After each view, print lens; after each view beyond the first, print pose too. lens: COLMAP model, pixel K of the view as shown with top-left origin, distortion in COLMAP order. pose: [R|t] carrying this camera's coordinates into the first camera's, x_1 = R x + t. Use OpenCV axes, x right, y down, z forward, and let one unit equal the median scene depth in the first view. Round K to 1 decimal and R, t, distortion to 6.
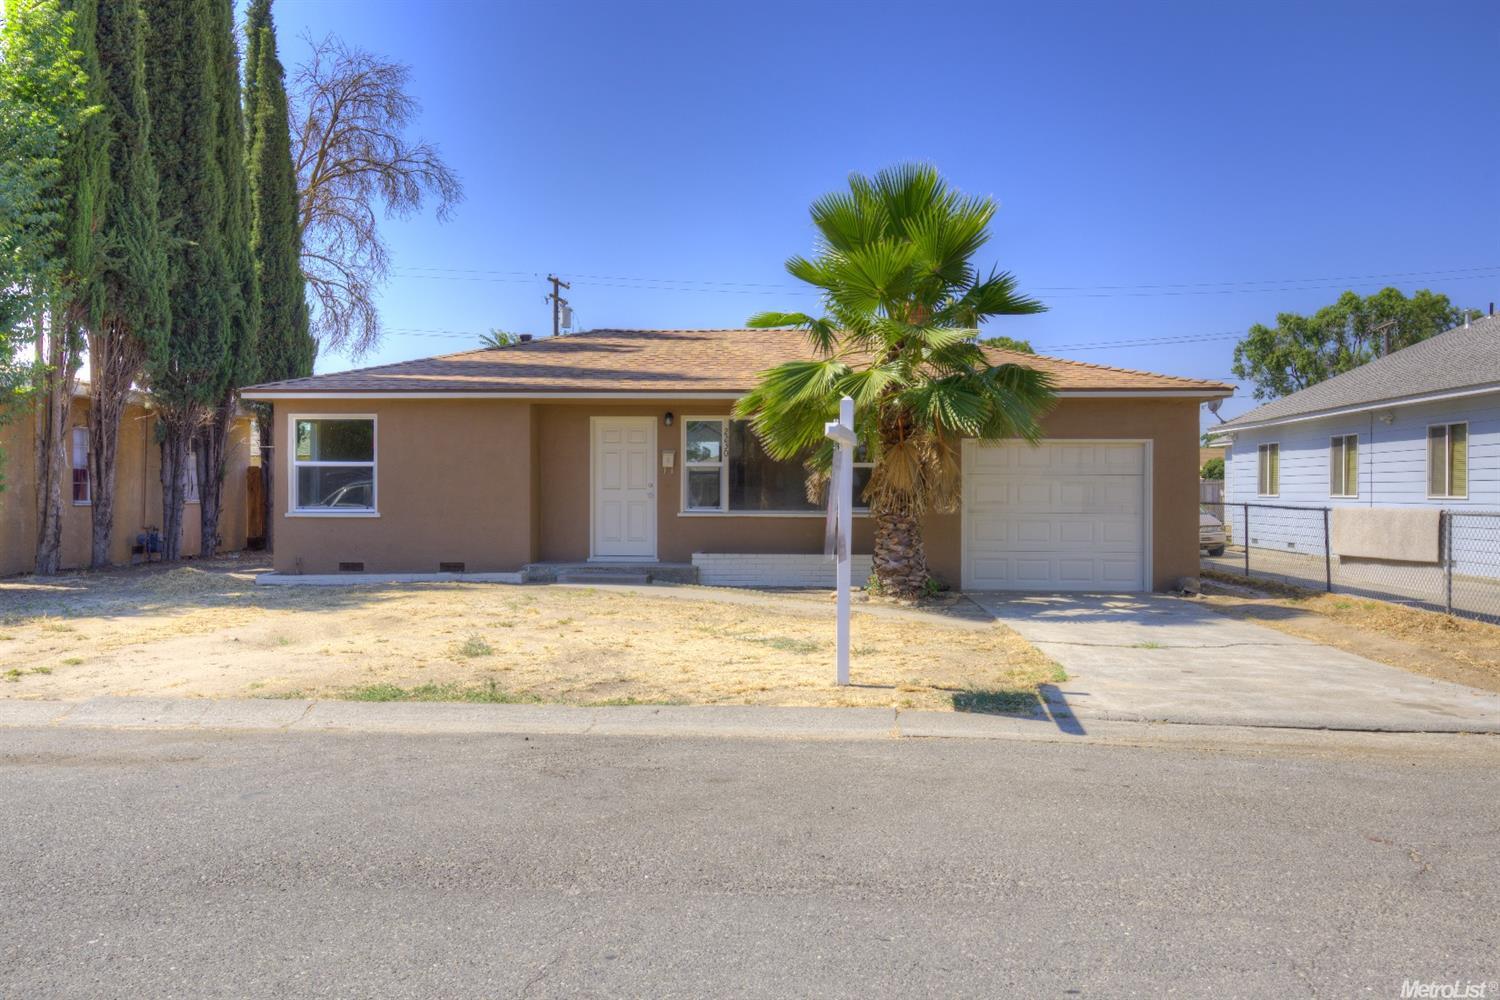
lens RADIAL K [[1215.0, 0, 744.5], [0, 1215.0, 481.1], [0, 0, 1]] dist [0.064261, 0.012378]
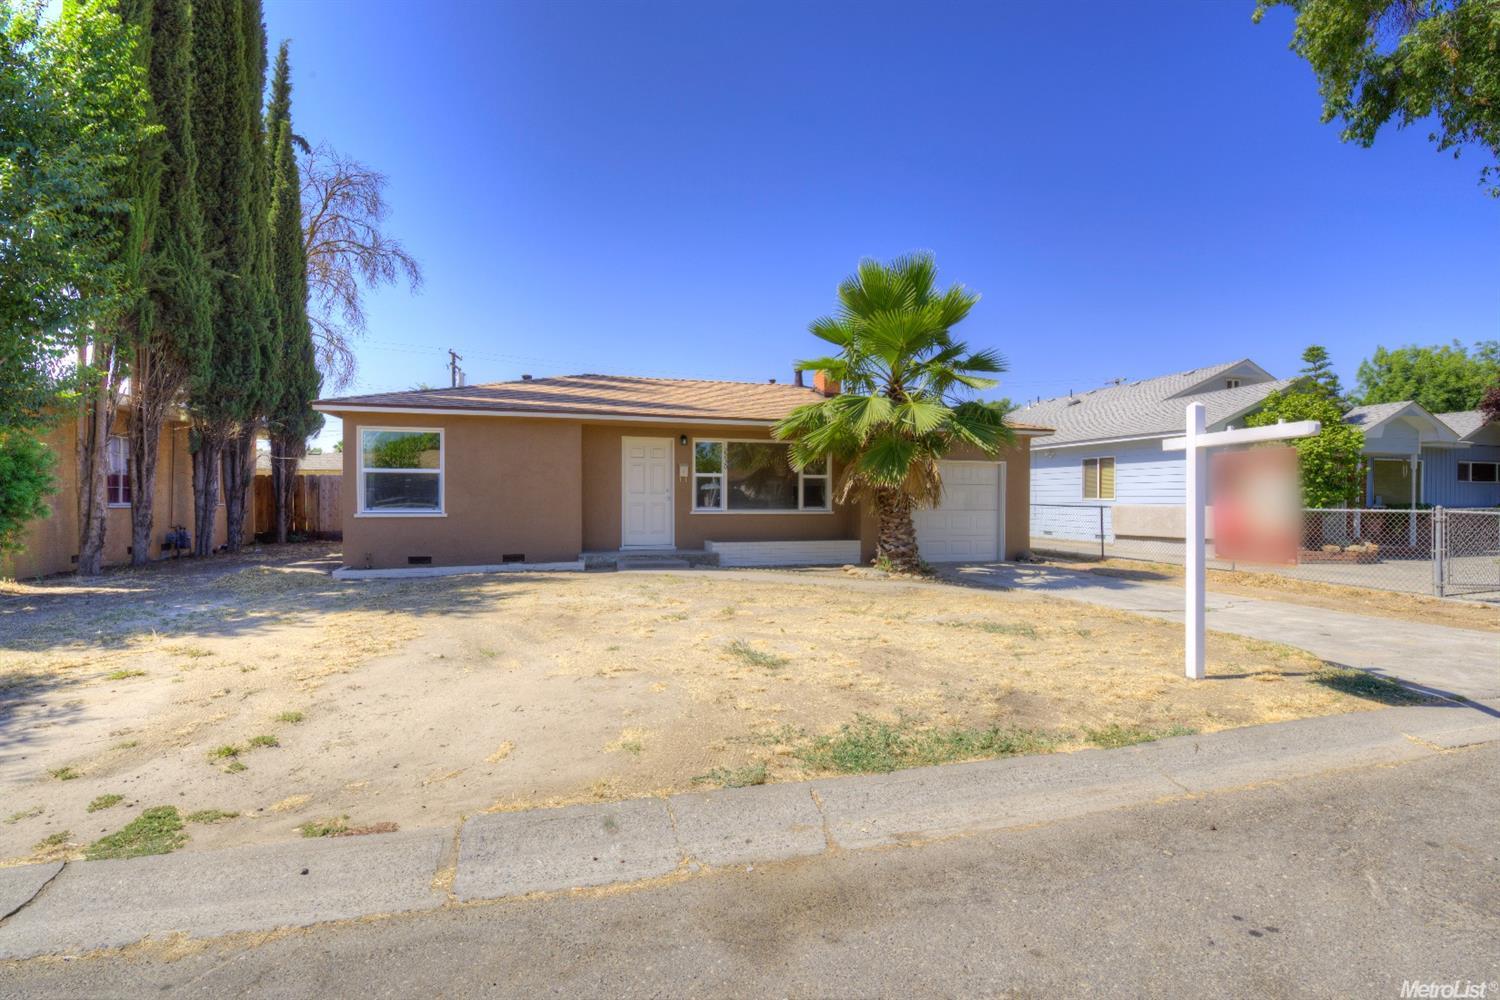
lens RADIAL K [[662.1, 0, 747.4], [0, 662.1, 495.1], [0, 0, 1]] dist [-0.001005, -0.007861]
pose [[0.938316, 0.001349, 0.345777, -0.230605], [-0.003420, 0.999980, 0.005381, 0.003861], [-0.345763, -0.006231, 0.938301, 0.287956]]
